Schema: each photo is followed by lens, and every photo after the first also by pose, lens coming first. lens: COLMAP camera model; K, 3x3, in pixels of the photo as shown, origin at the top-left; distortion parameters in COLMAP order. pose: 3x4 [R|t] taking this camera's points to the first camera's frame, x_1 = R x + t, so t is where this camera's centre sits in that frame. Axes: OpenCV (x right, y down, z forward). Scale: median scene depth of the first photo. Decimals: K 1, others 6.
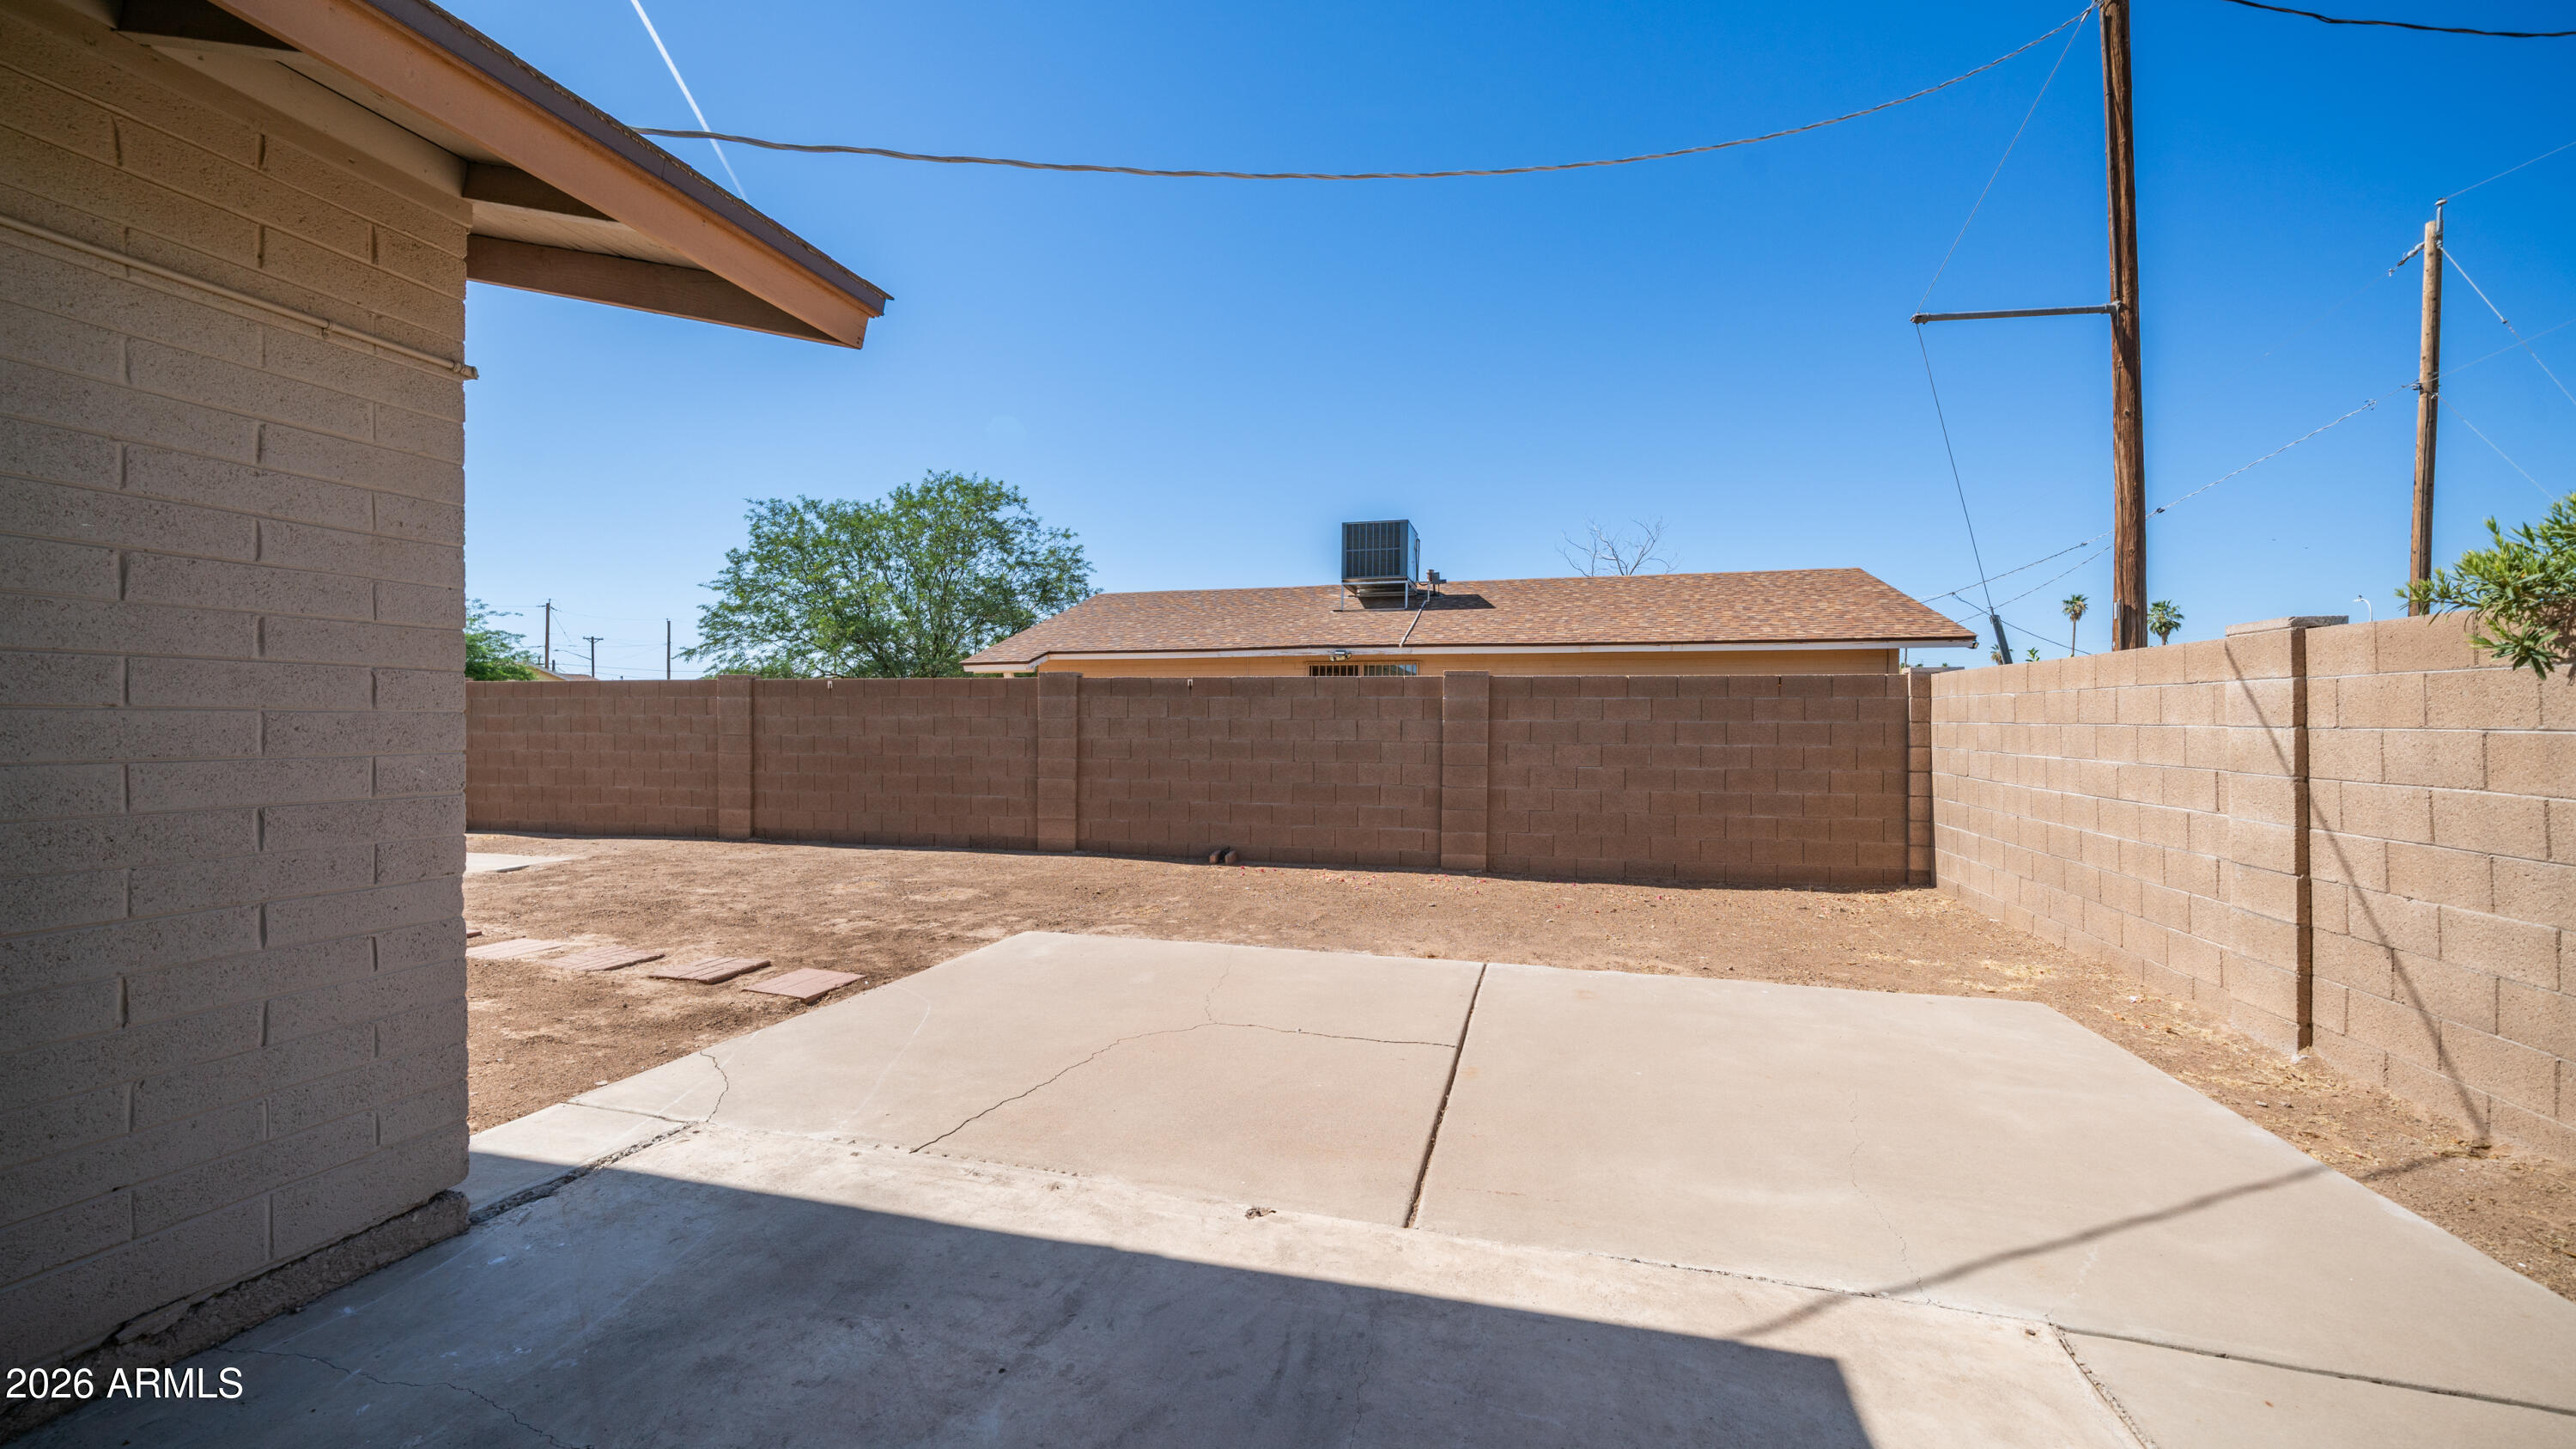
lens RADIAL K [[962.5, 0, 1288.0], [0, 962.5, 724.5], [0, 0, 1]] dist [-0.000611, -0.000093]
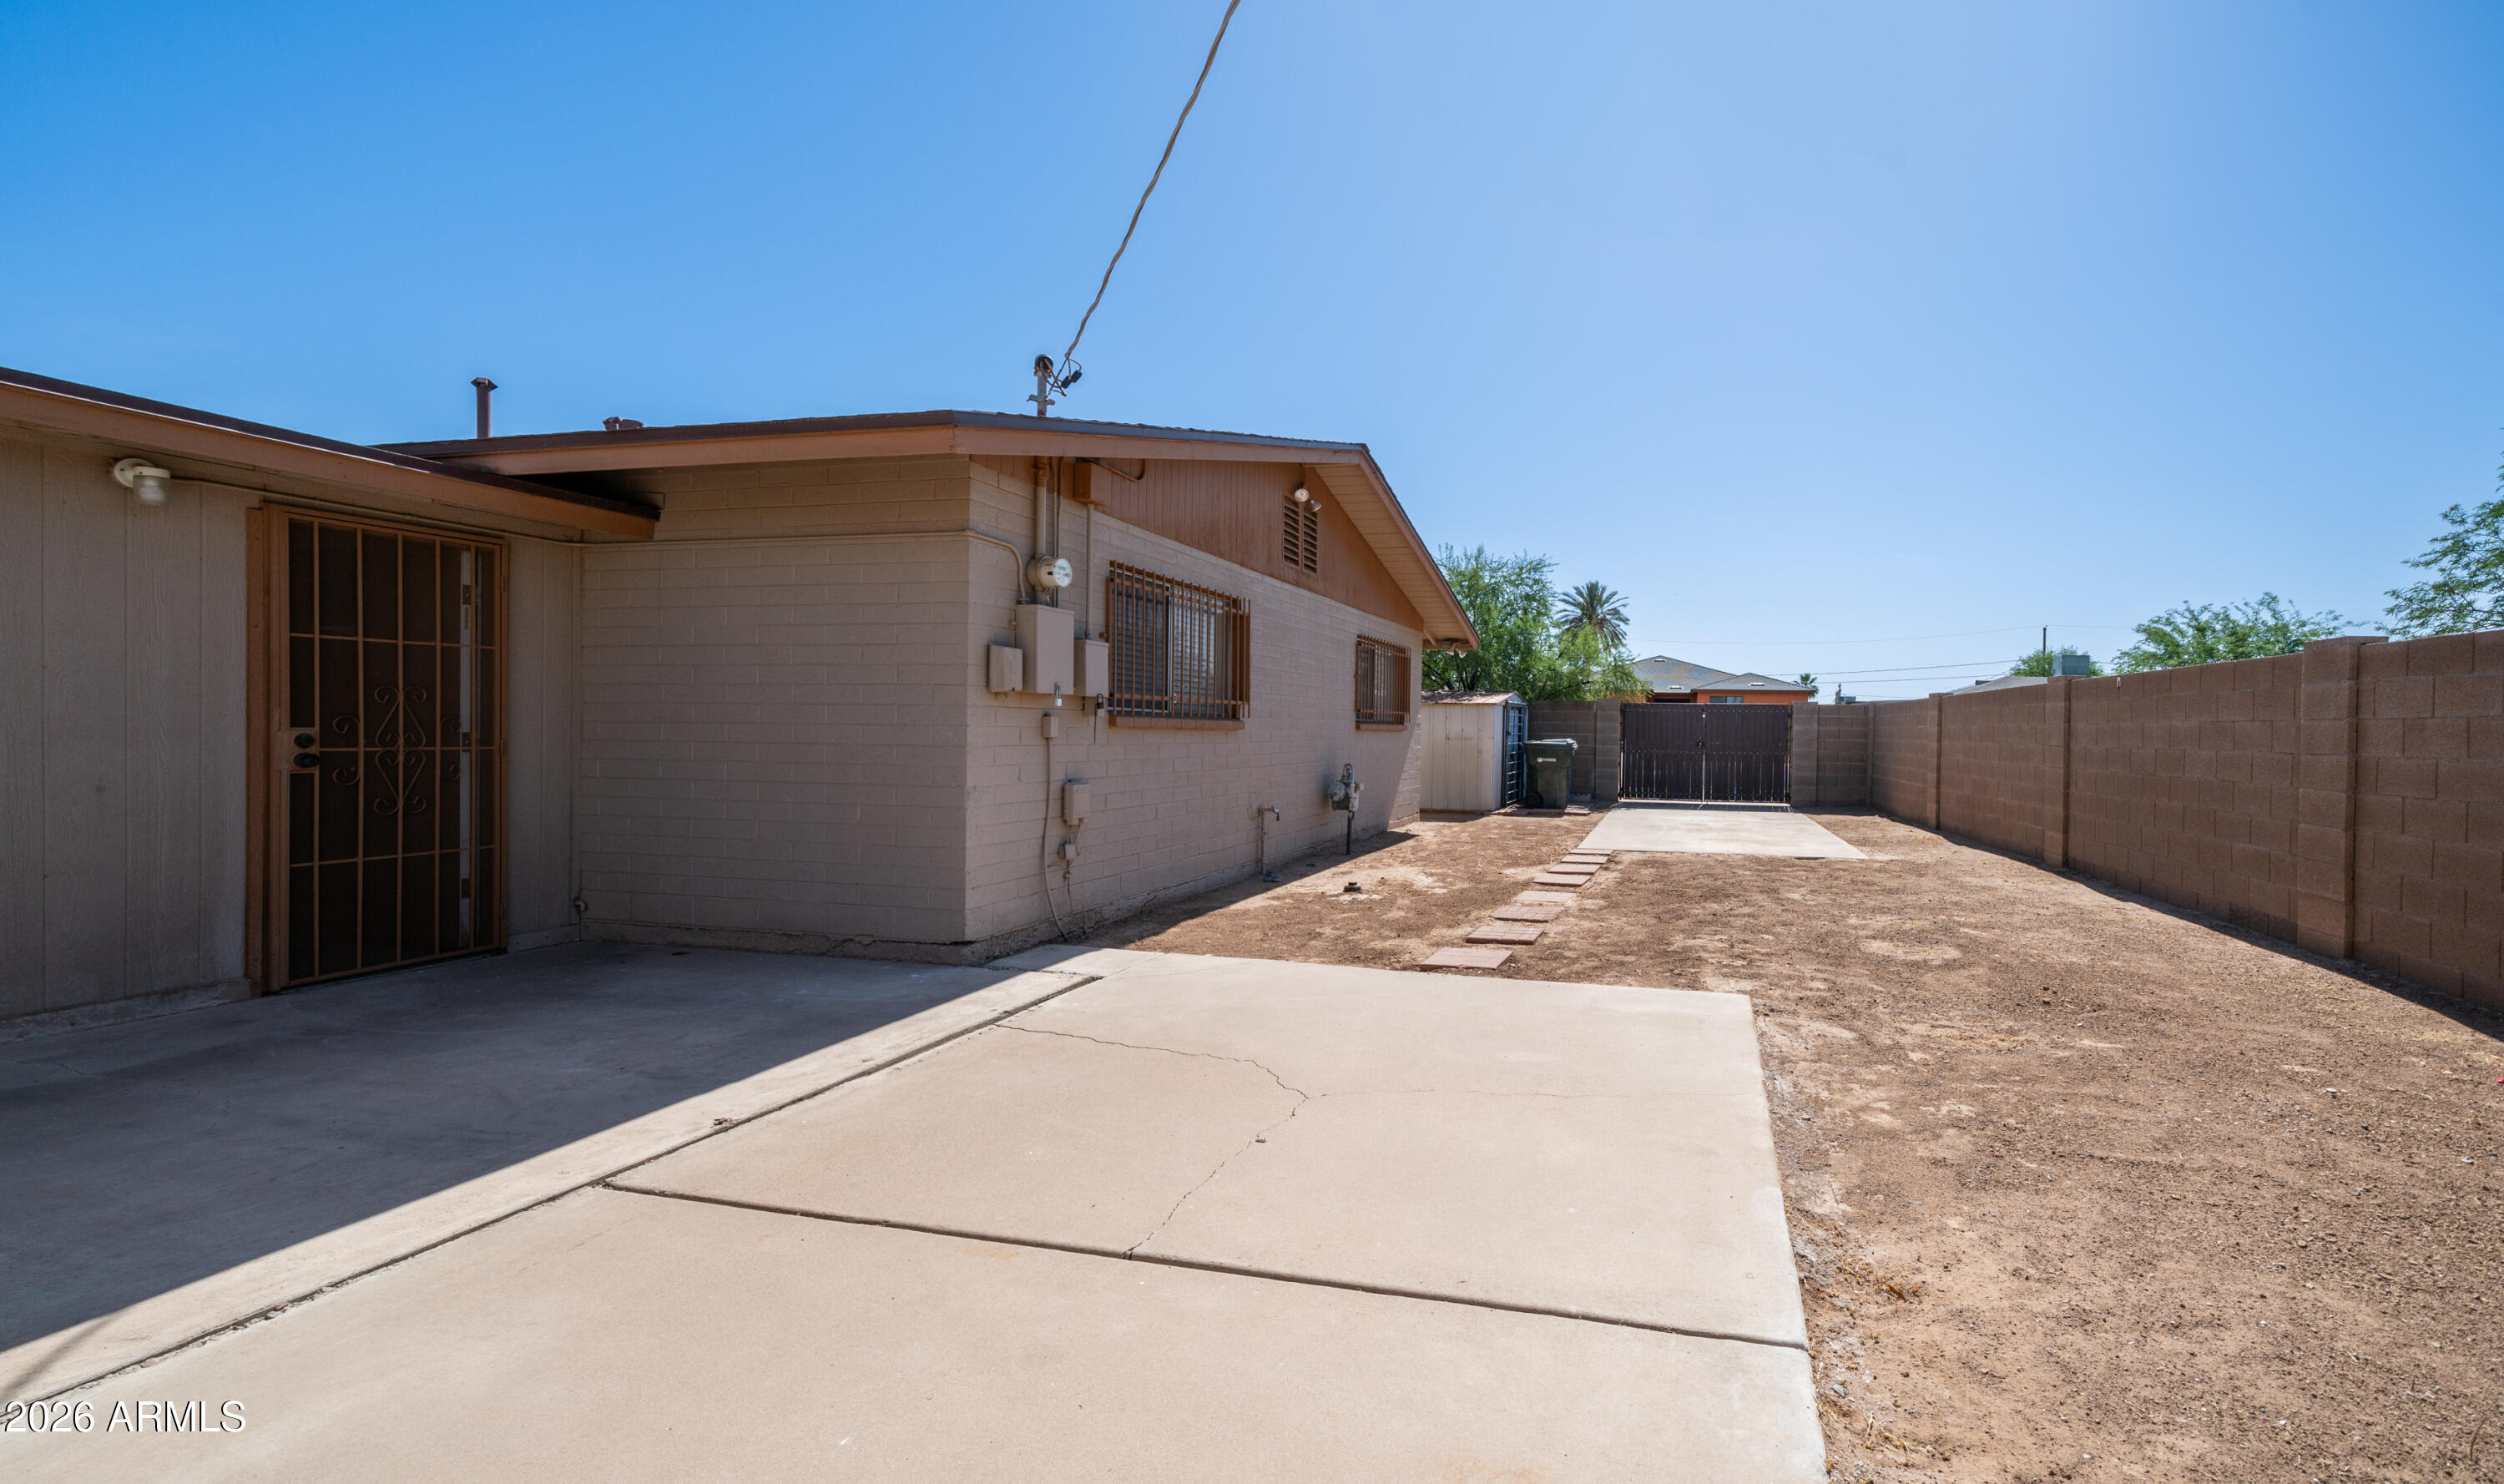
lens RADIAL K [[1011.5, 0, 1491.3], [0, 1011.5, 744.8], [0, 0, 1]] dist [-0.003135, -0.000586]
pose [[0.079284, 0.009649, -0.996805, 1.186286], [-0.012771, 0.999881, 0.008663, 0.033471], [0.996770, 0.012044, 0.079398, 1.737955]]
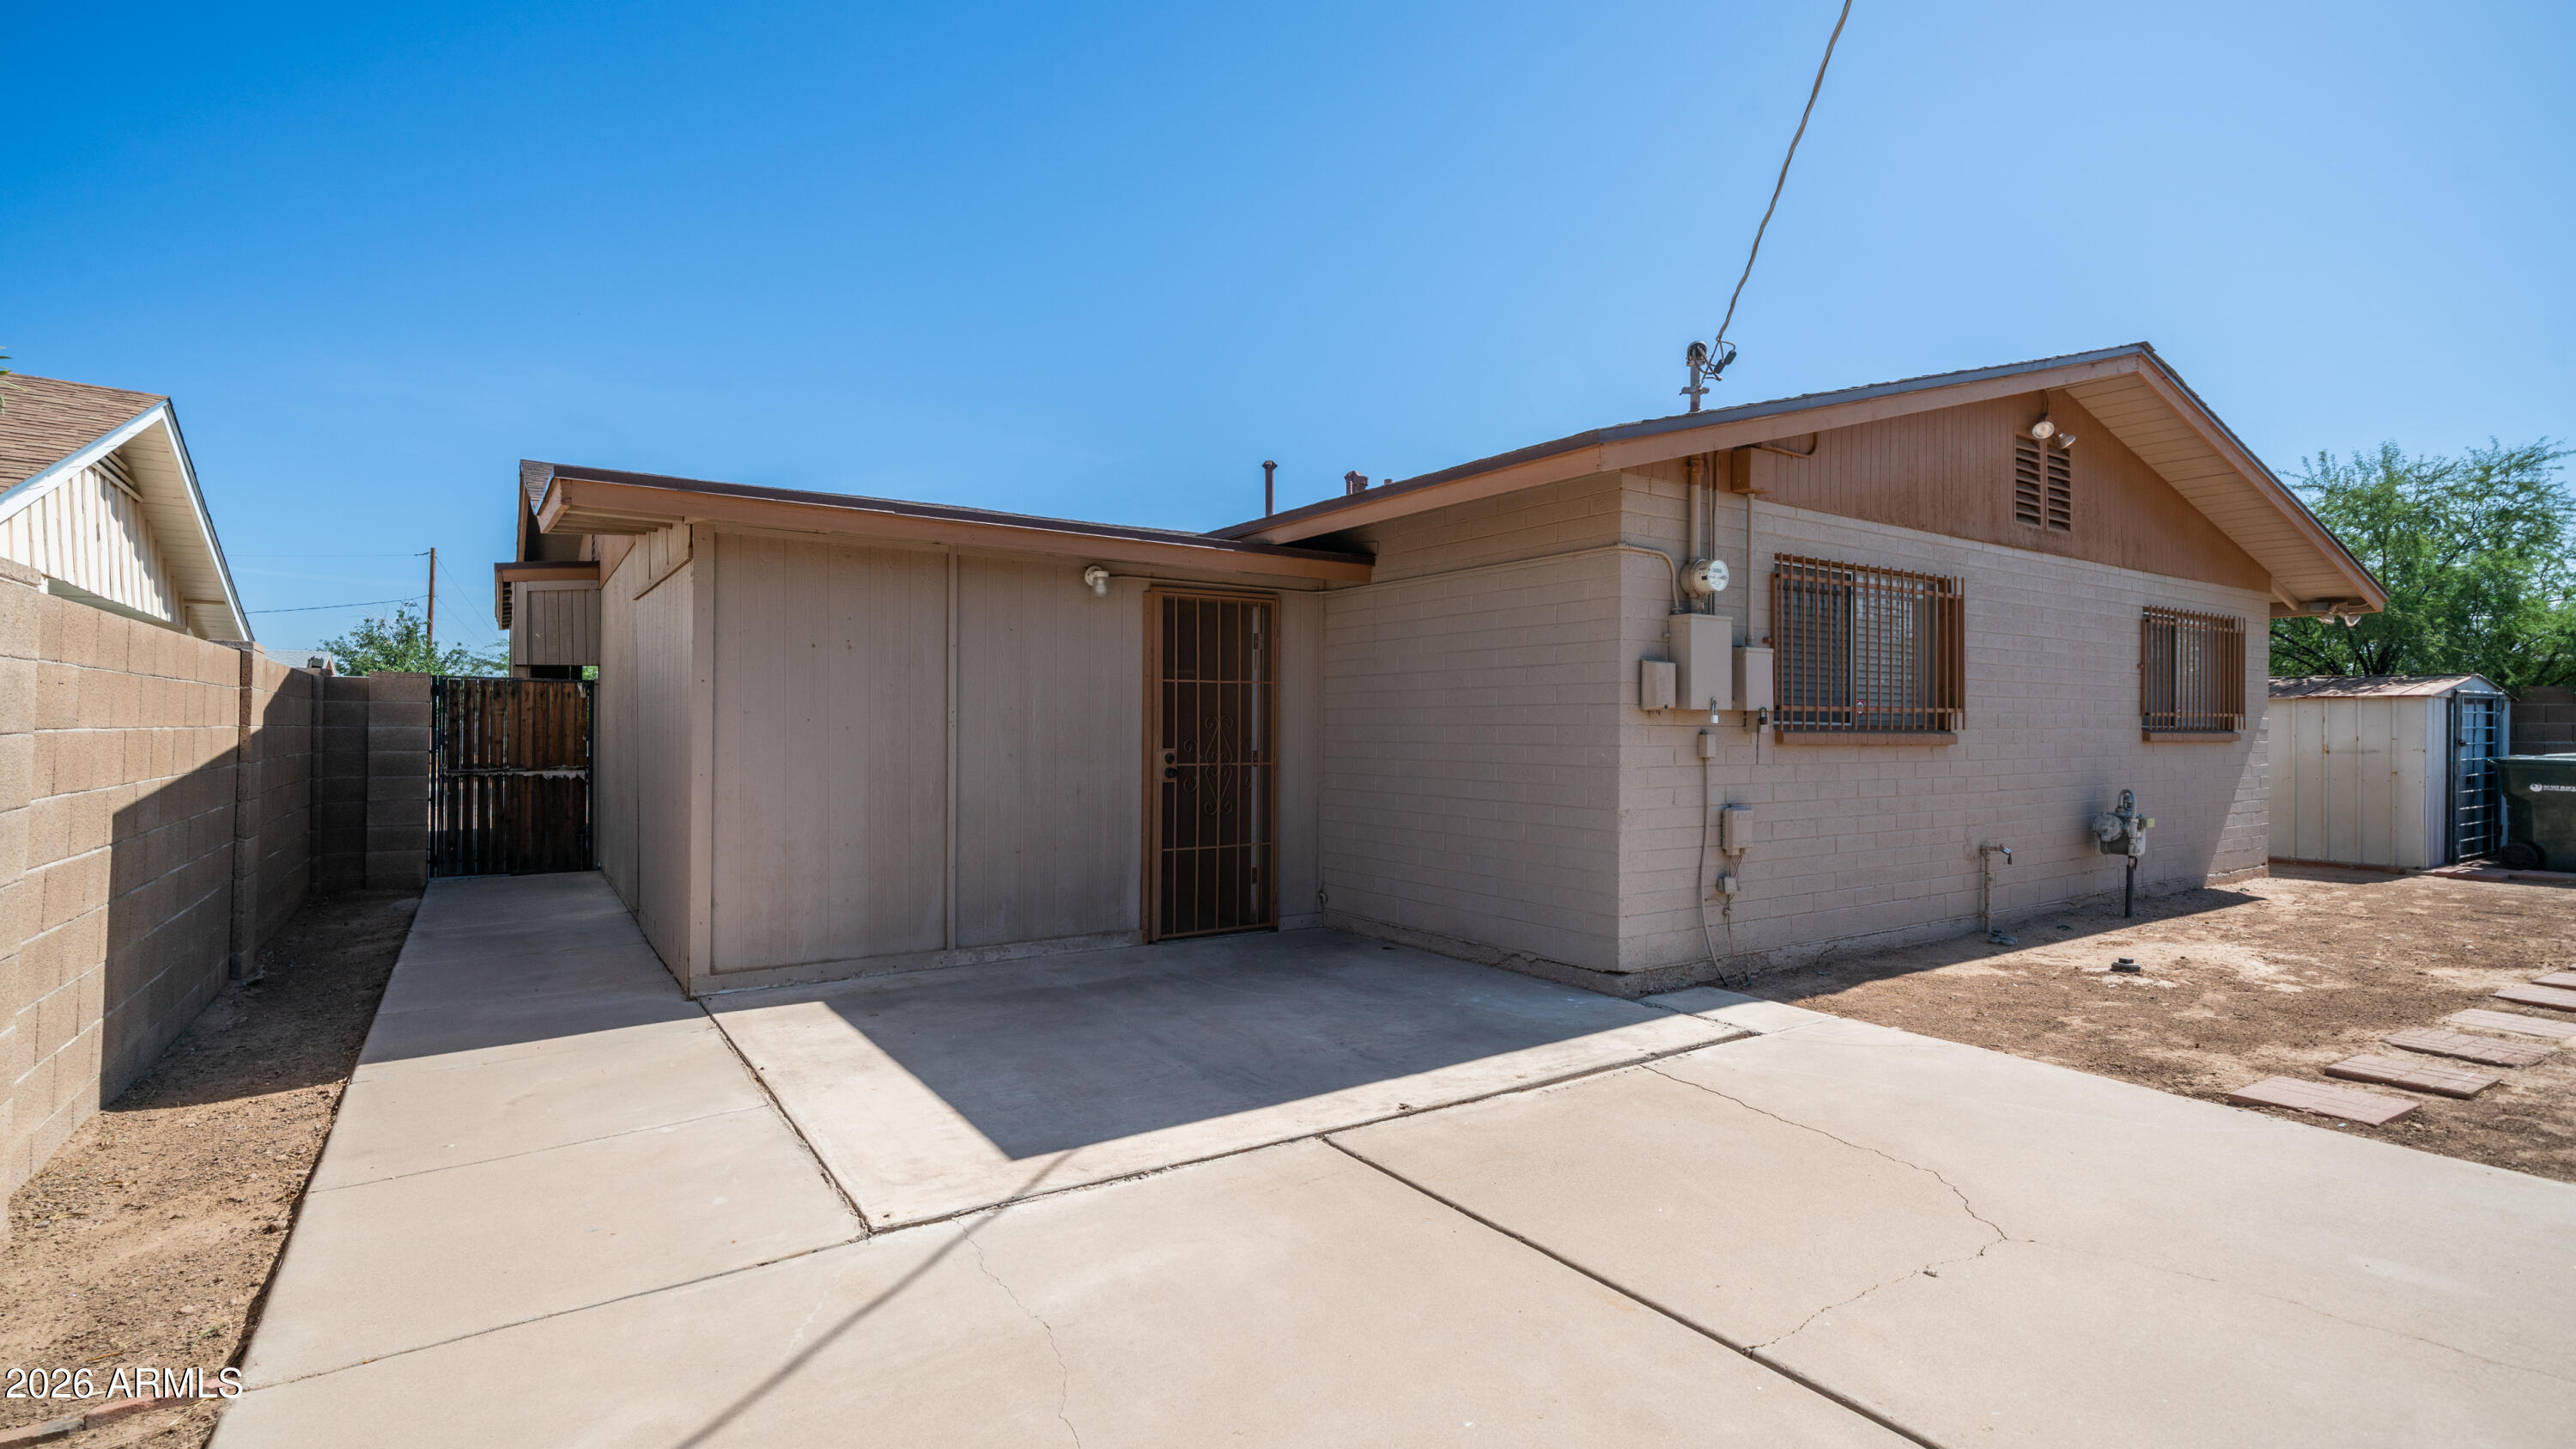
lens RADIAL K [[1188.9, 0, 1288.0], [0, 1188.9, 724.5], [0, 0, 1]] dist [0.001182, 0.000611]
pose [[-0.641823, -0.008597, -0.766804, 1.241948], [-0.007237, 0.999961, -0.005154, 0.003634], [0.766818, 0.002242, -0.641860, 1.821839]]
